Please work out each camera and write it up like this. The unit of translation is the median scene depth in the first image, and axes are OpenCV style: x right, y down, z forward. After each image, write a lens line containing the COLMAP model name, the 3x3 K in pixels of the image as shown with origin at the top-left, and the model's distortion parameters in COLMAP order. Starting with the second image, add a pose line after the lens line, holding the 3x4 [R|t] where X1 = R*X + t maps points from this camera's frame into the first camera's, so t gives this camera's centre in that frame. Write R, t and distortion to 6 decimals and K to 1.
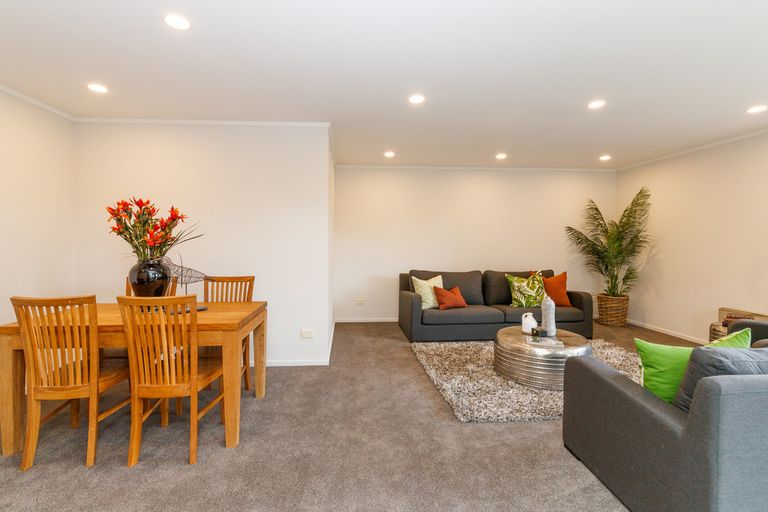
lens RADIAL K [[349.2, 0, 377.1], [0, 349.2, 254.9], [0, 0, 1]] dist [0.001762, 0.000110]
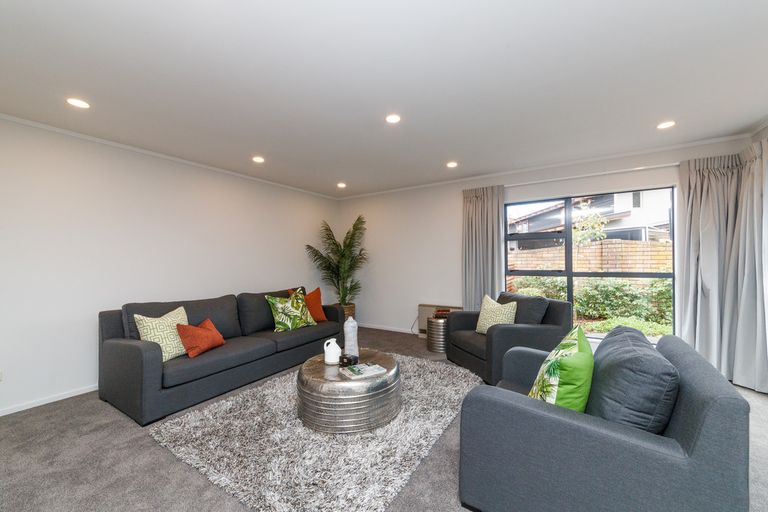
lens RADIAL K [[302.0, 0, 386.4], [0, 302.0, 263.0], [0, 0, 1]] dist [-0.002367, -0.000415]
pose [[0.605092, -0.013038, 0.796049, -0.051334], [0.040077, 0.999097, -0.014099, -0.003817], [-0.795146, 0.040435, 0.605068, 0.309513]]
